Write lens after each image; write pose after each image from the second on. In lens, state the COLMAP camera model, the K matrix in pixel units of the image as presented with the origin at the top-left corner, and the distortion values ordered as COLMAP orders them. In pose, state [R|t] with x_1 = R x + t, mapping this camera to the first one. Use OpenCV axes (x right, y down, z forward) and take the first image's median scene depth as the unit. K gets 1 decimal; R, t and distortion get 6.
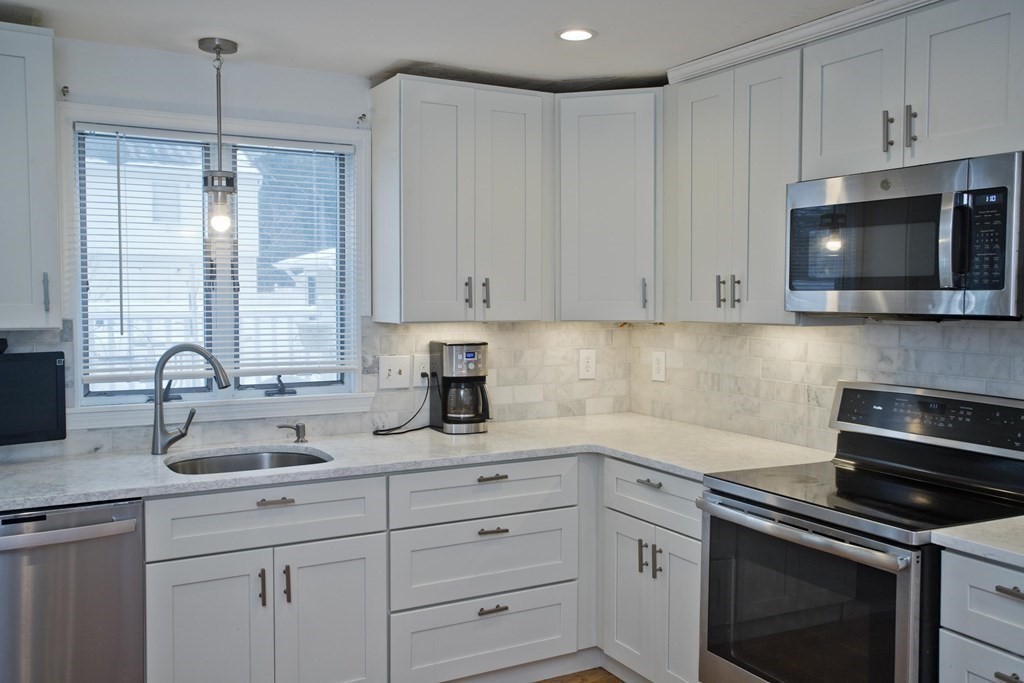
lens RADIAL K [[926.0, 0, 513.8], [0, 926.0, 341.8], [0, 0, 1]] dist [0.001549, 0.027428]
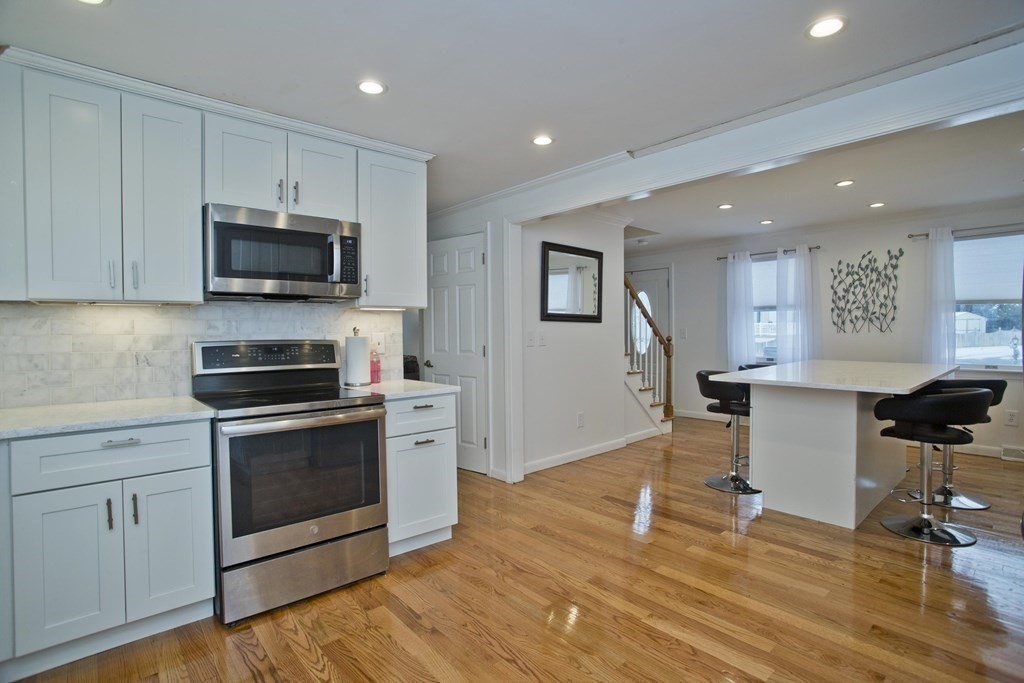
lens RADIAL K [[497.8, 0, 516.3], [0, 497.8, 338.7], [0, 0, 1]] dist [-0.039008, 0.000893]
pose [[-0.216343, -0.022099, 0.976067, -0.484631], [0.058088, 0.997681, 0.035463, 0.035478], [-0.974588, 0.064370, -0.214558, 0.628485]]
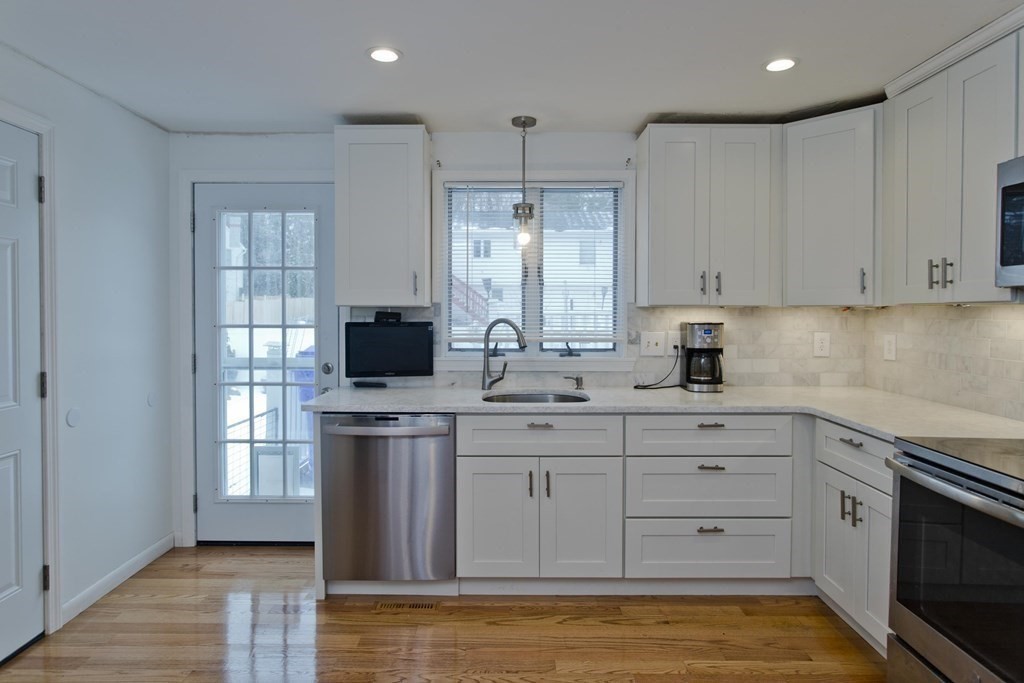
lens RADIAL K [[595.8, 0, 501.3], [0, 595.8, 323.5], [0, 0, 1]] dist [-0.005586, 0.008716]
pose [[0.870519, 0.010438, -0.492025, 0.124507], [-0.024705, 0.999441, -0.022508, 0.031608], [0.491515, 0.031749, 0.870290, 0.136879]]
